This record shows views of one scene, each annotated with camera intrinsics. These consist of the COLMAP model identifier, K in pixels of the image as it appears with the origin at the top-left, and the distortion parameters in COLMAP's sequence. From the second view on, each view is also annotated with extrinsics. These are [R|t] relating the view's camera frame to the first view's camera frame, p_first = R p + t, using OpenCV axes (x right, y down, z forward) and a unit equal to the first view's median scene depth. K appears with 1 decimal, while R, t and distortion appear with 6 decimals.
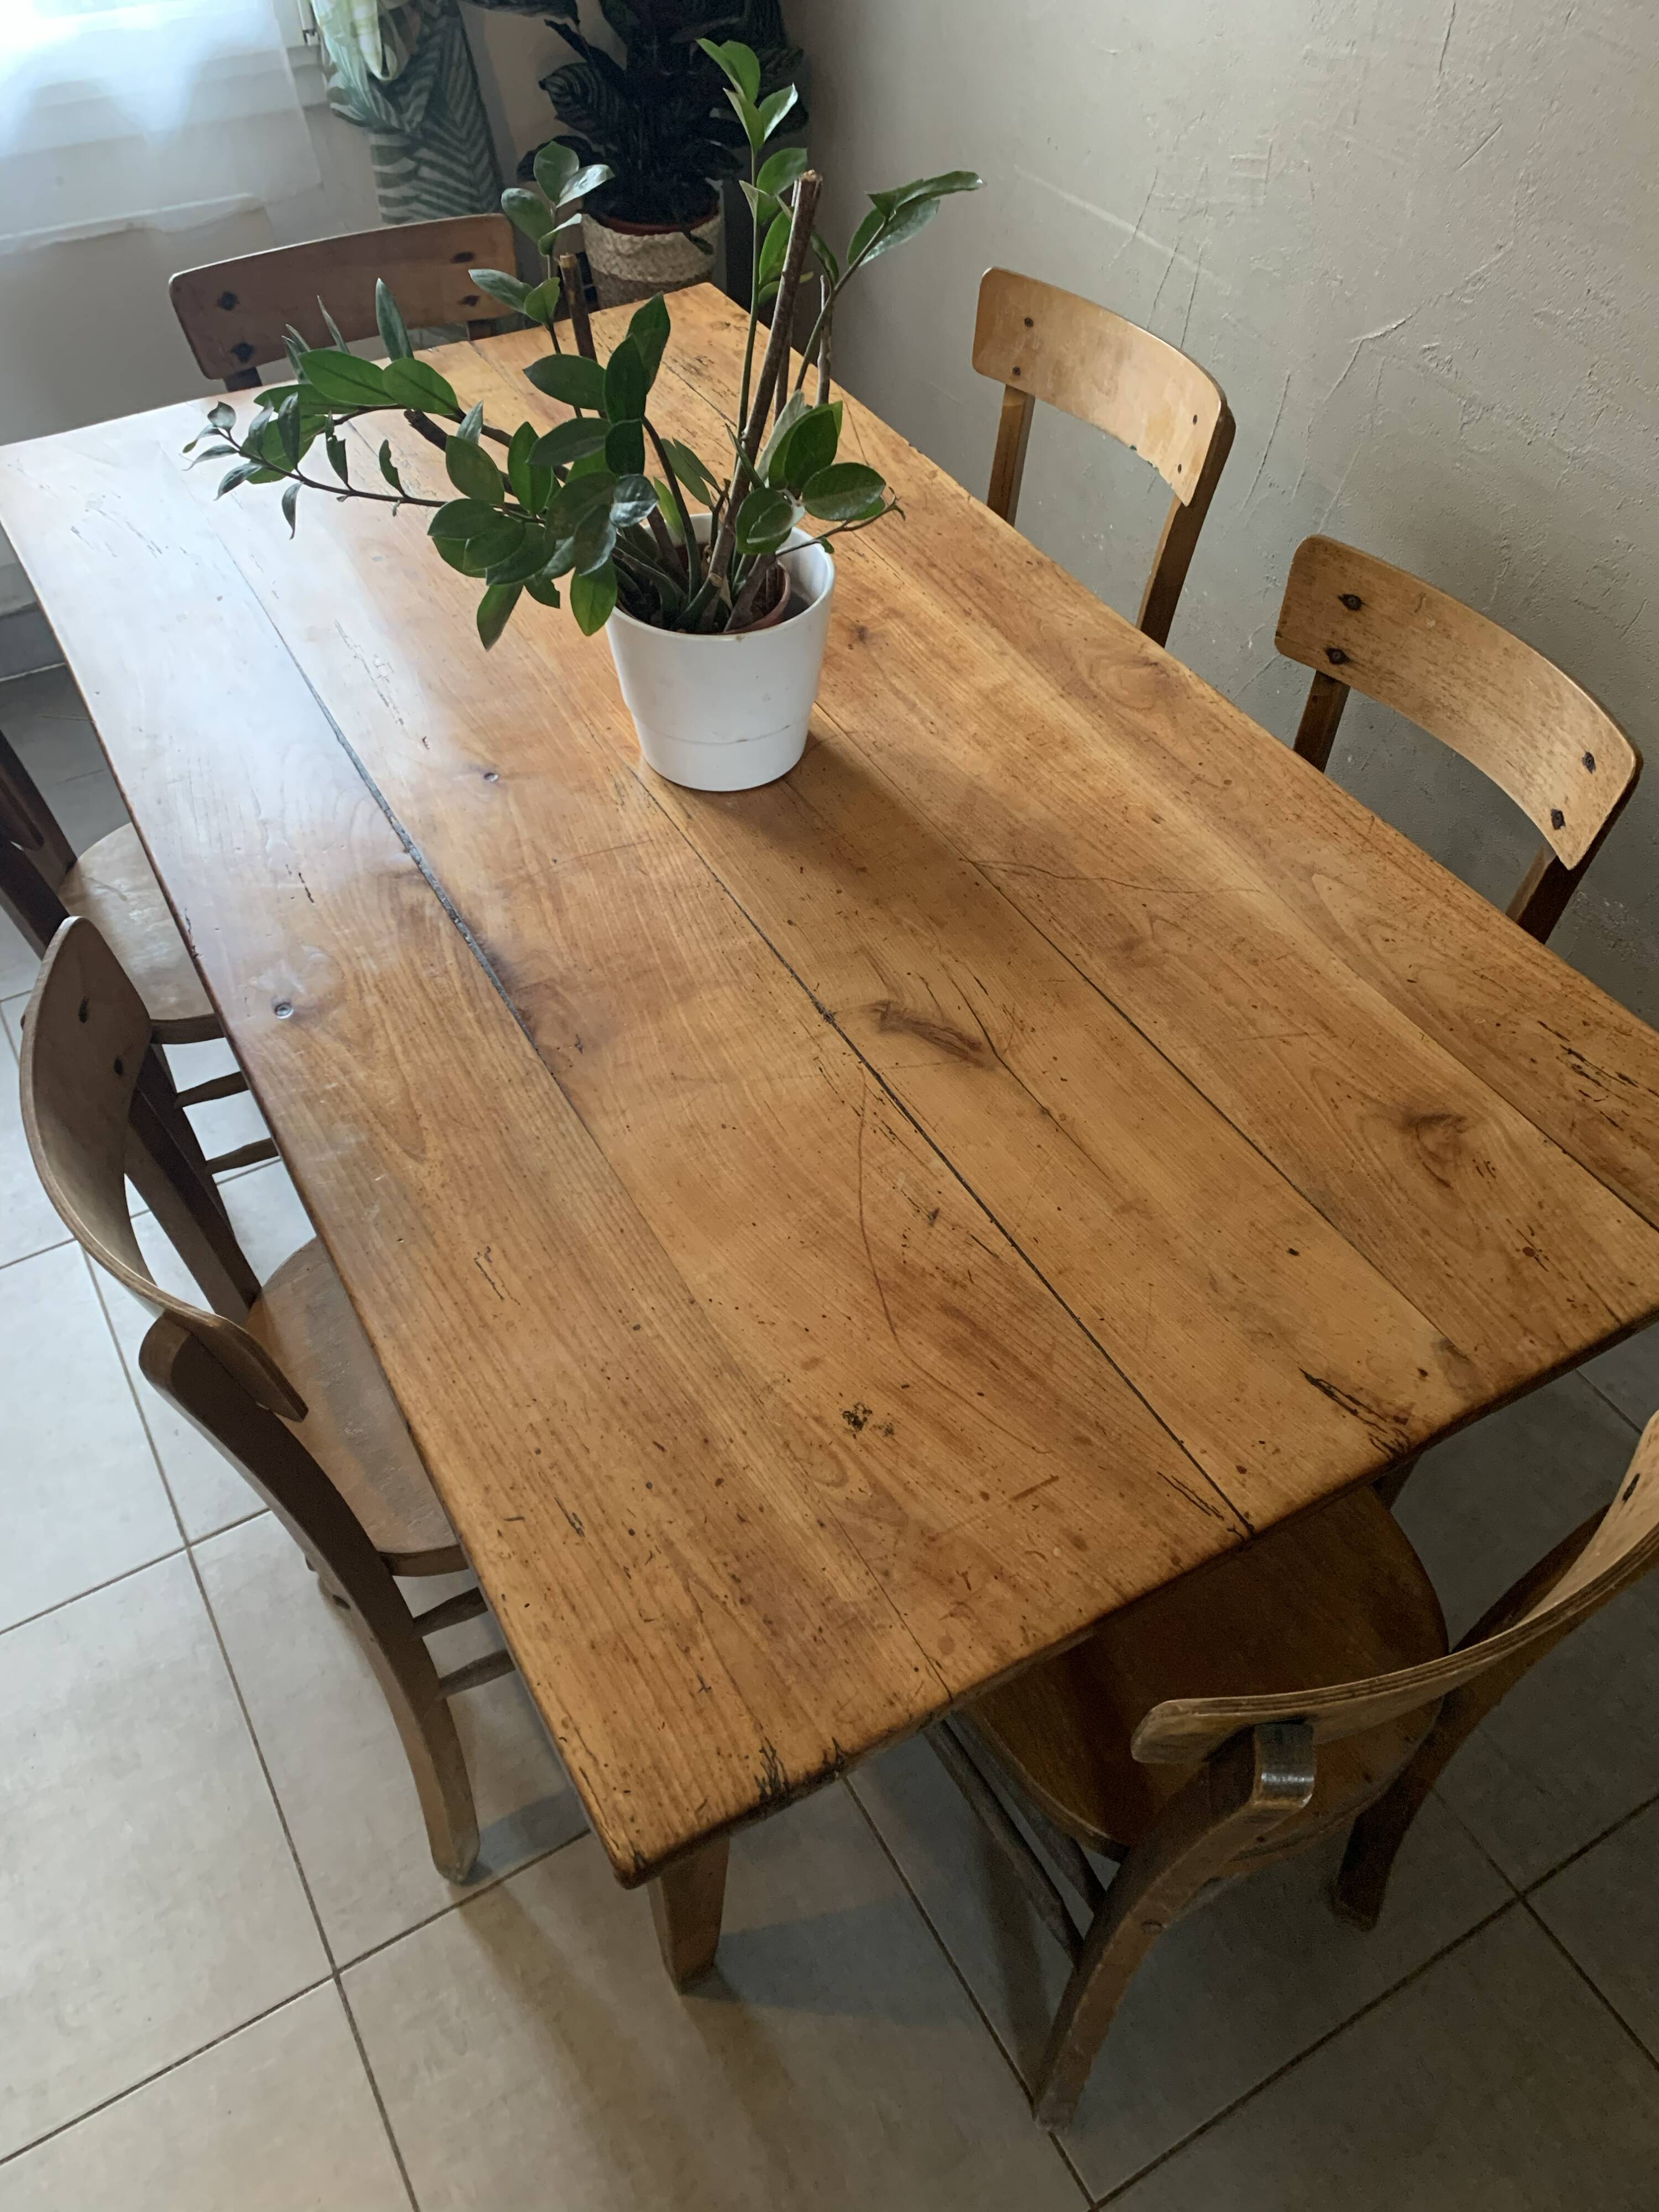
lens RADIAL K [[1636.4, 0, 843.0], [0, 1636.4, 1093.0], [0, 0, 1]] dist [0.072647, -0.120667]
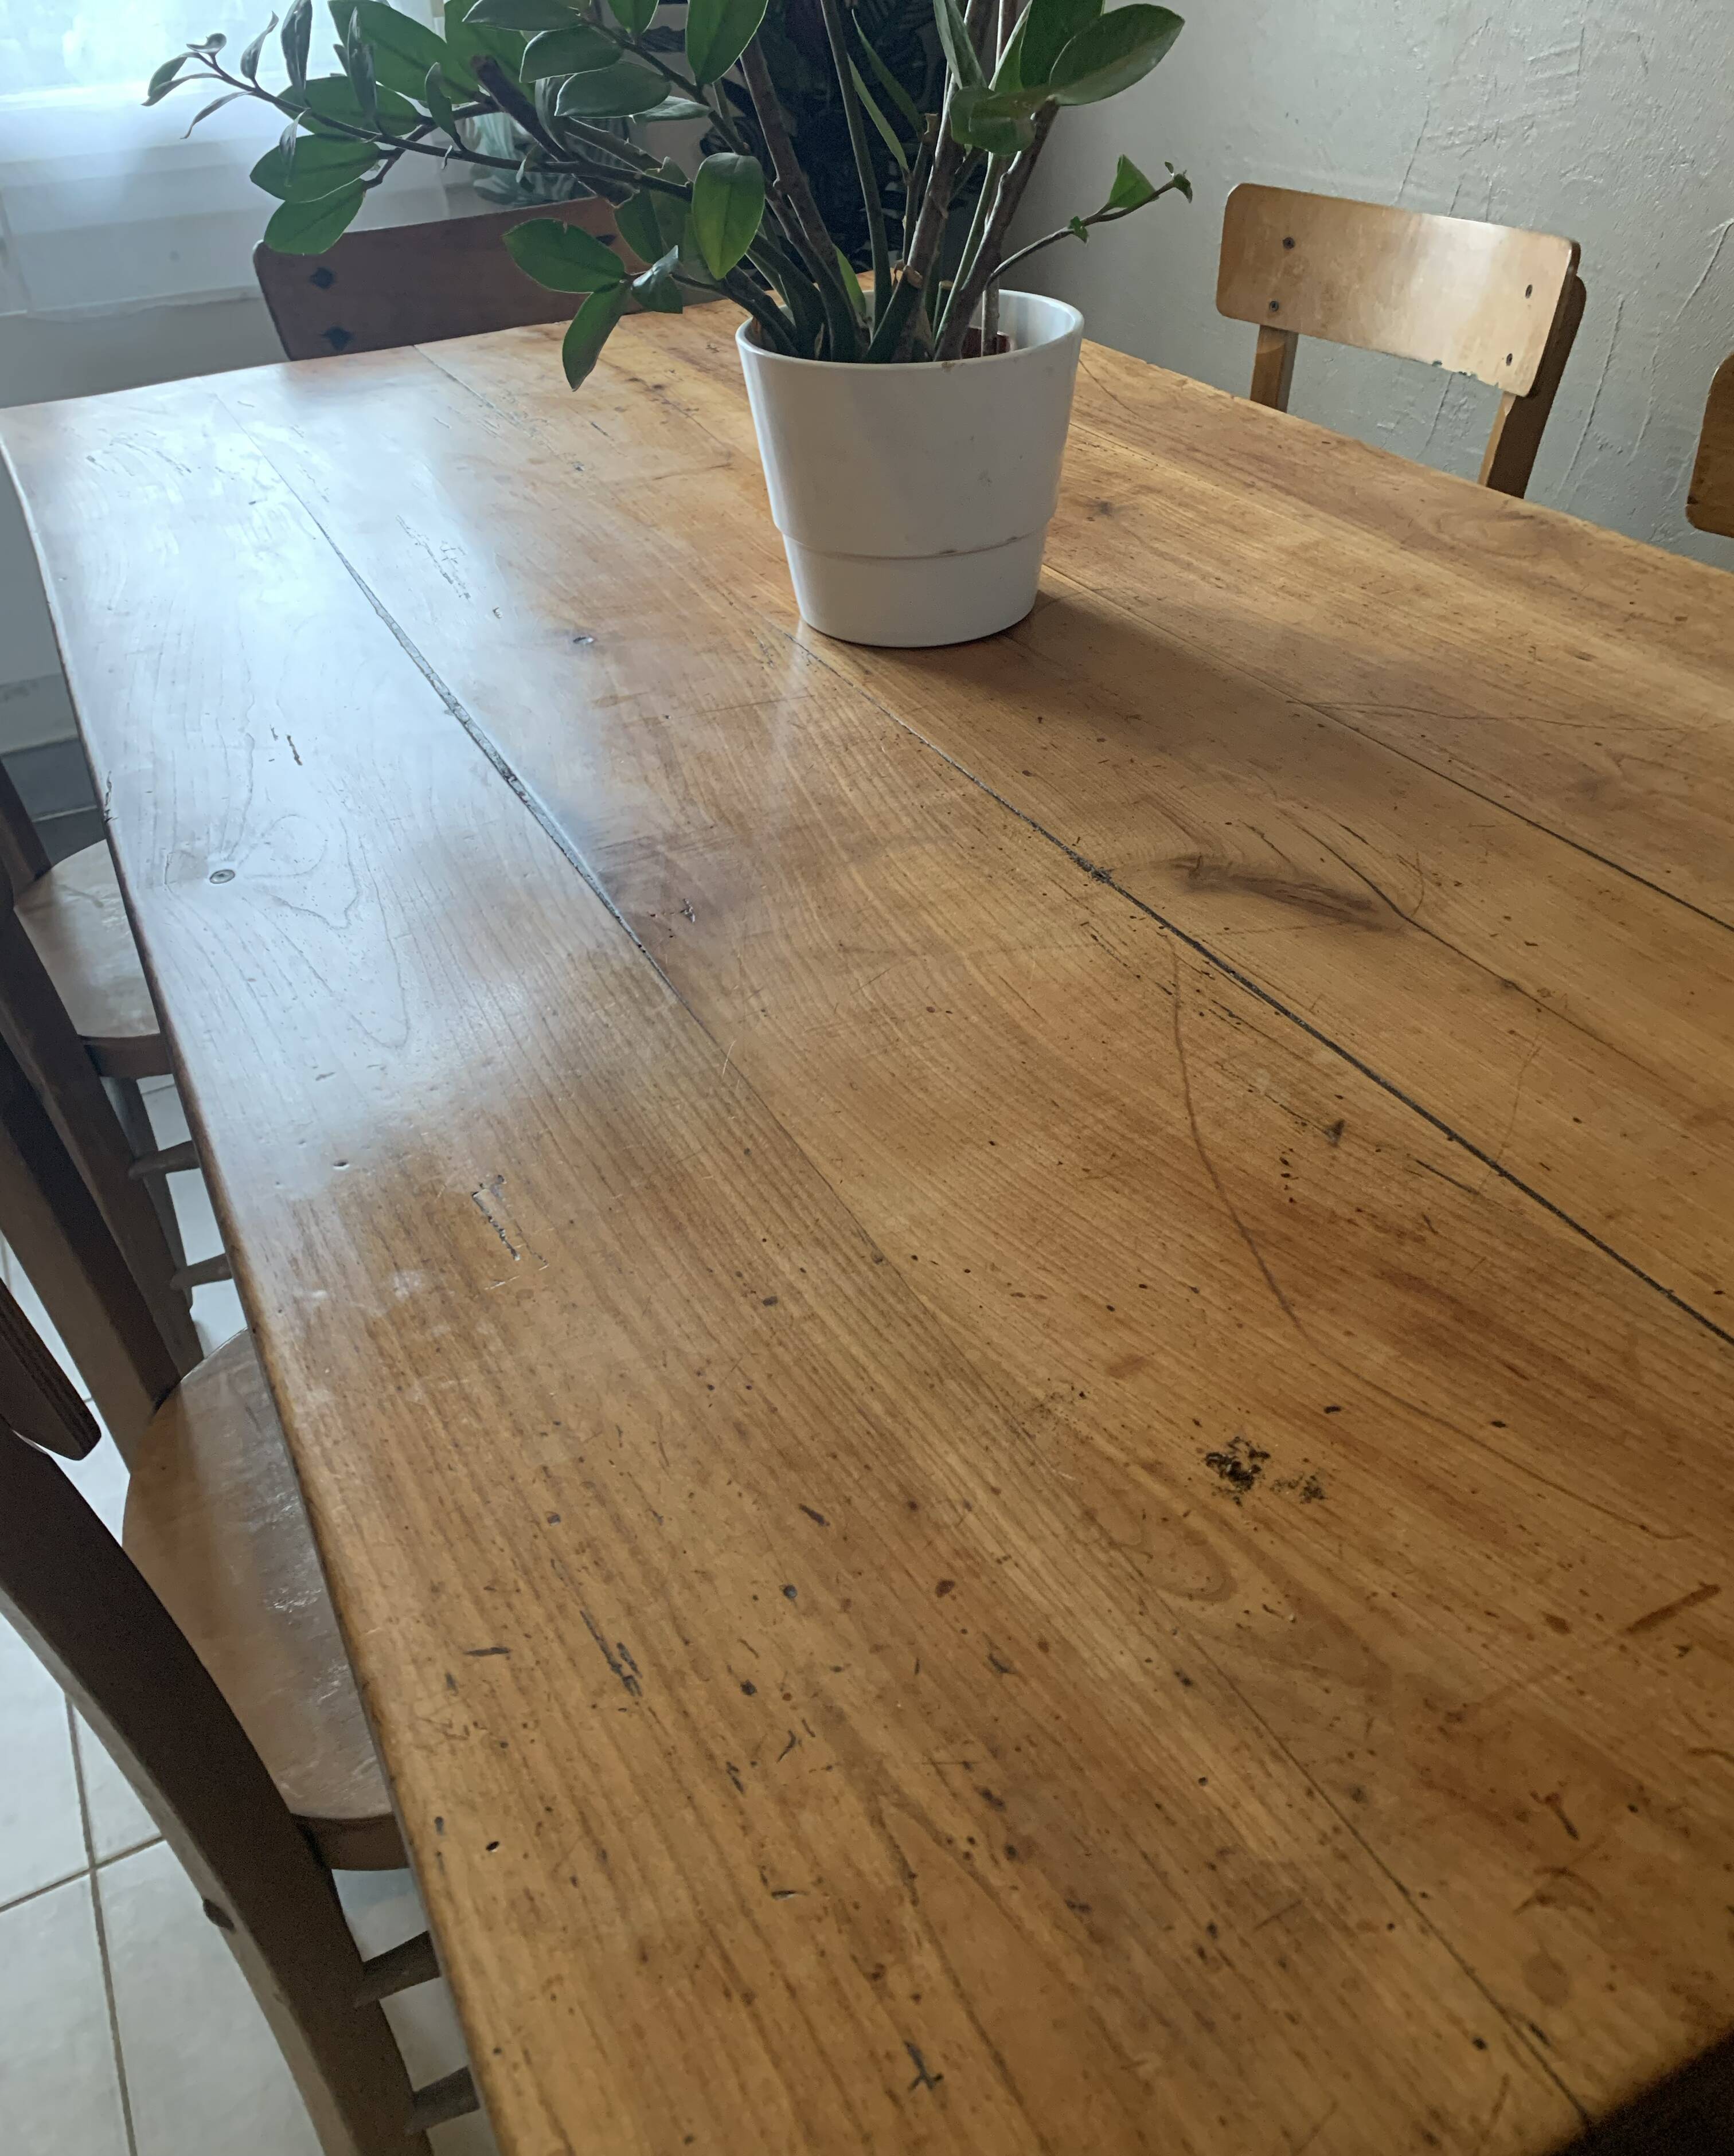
lens RADIAL K [[1752.3, 0, 877.1], [0, 1752.3, 1007.8], [0, 0, 1]] dist [0.001458, -0.001992]
pose [[0.997121, -0.012943, -0.074718, -0.044765], [-0.005286, 0.971063, -0.238764, 0.157915], [0.075646, 0.238472, 0.968199, 0.397778]]
